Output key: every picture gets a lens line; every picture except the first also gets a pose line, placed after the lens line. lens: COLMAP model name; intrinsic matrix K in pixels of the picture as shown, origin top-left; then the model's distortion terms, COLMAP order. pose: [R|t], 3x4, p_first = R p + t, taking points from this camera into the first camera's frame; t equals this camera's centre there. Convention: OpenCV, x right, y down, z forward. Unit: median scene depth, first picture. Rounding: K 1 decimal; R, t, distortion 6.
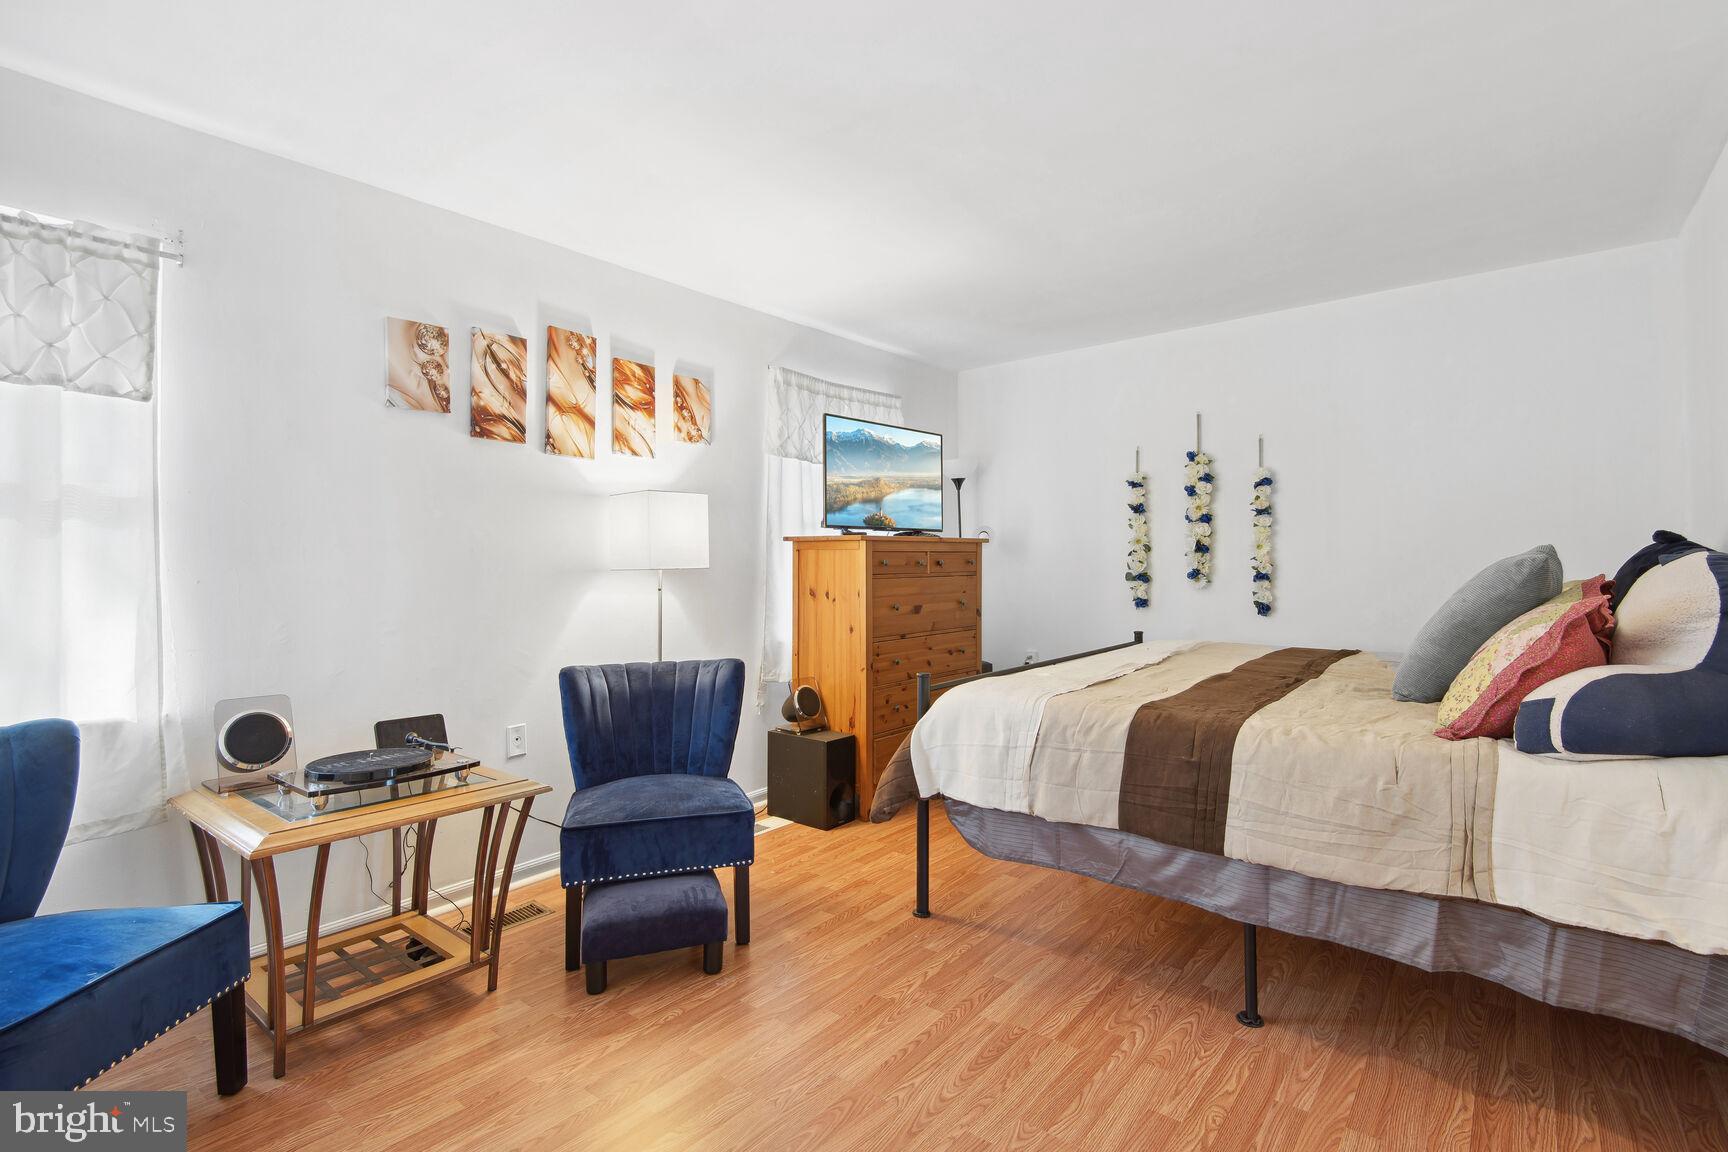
lens RADIAL K [[791.0, 0, 896.7], [0, 791.0, 548.5], [0, 0, 1]] dist [0.025443, -0.019035]
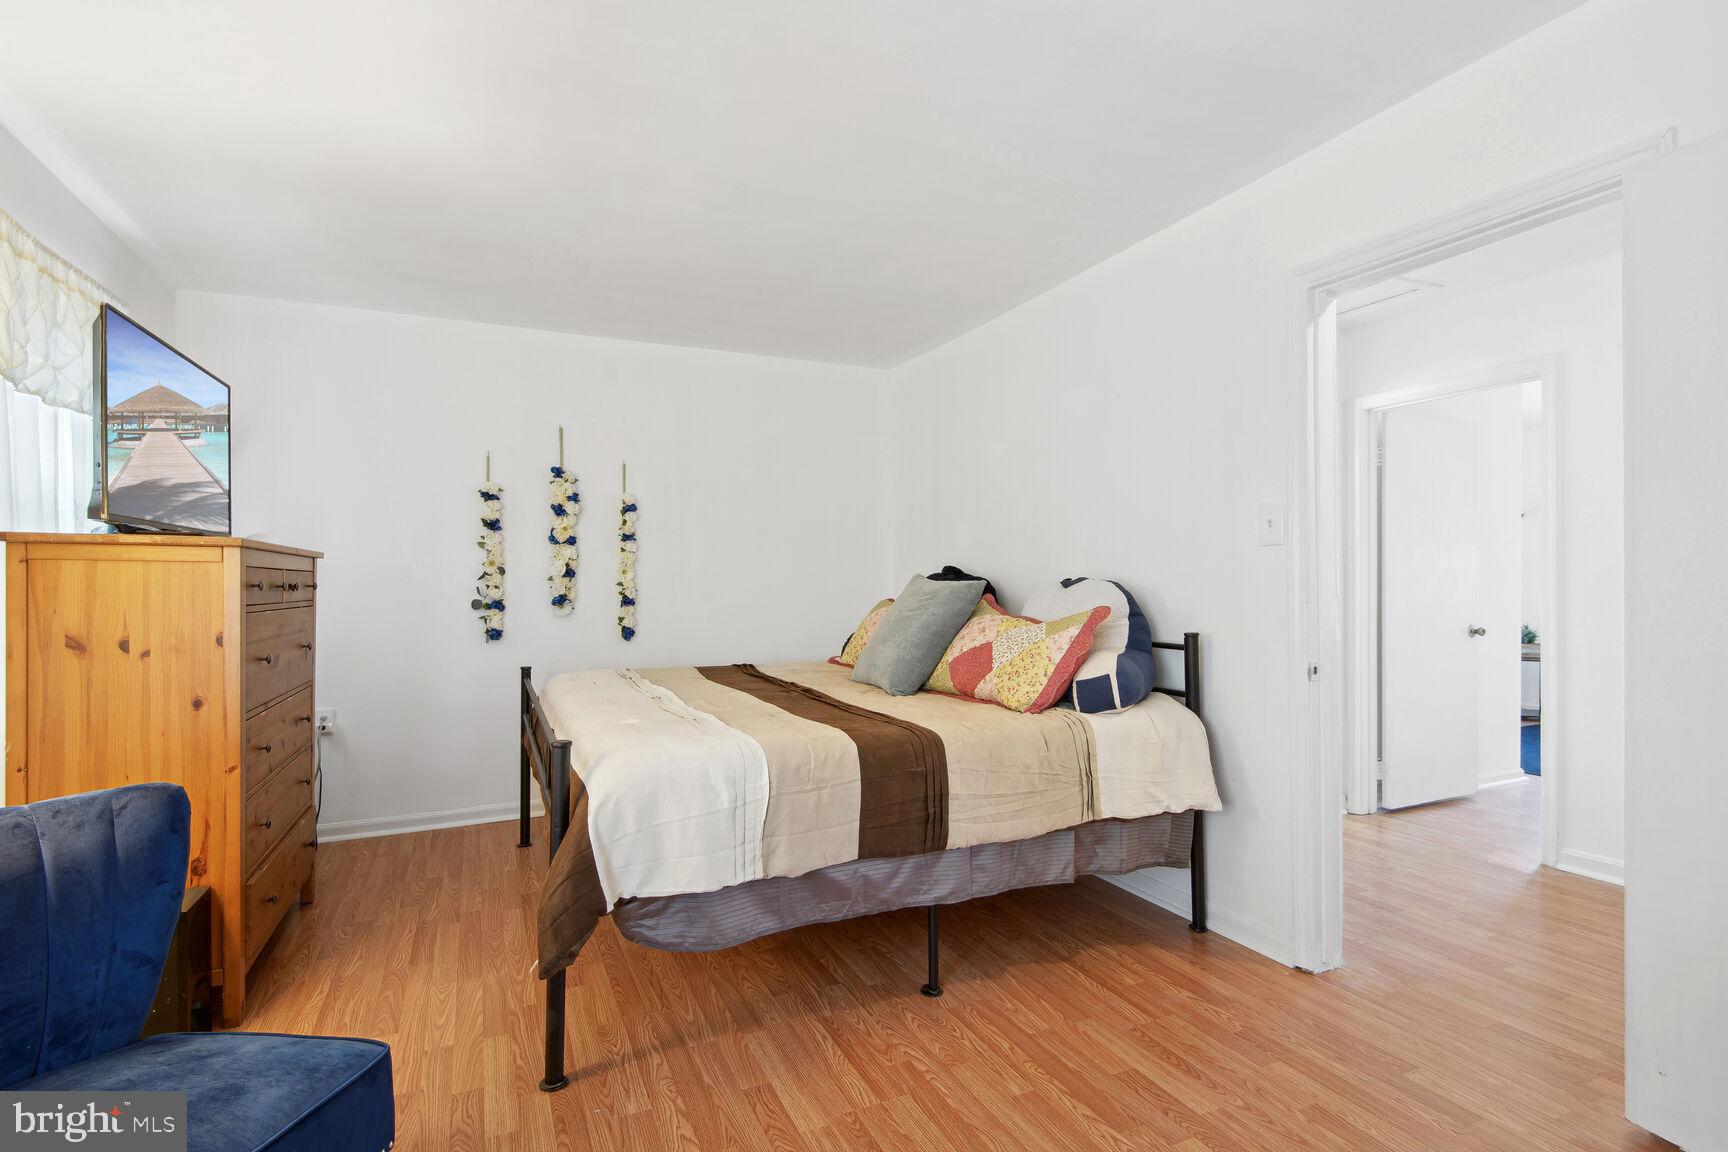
lens RADIAL K [[791.0, 0, 833.6], [0, 791.0, 591.3], [0, 0, 1]] dist [0.025443, -0.019035]
pose [[0.486155, -0.000858, 0.873872, -0.315451], [-0.014336, 0.999857, 0.008958, 0.010306], [-0.873755, -0.016883, 0.486073, 0.305968]]
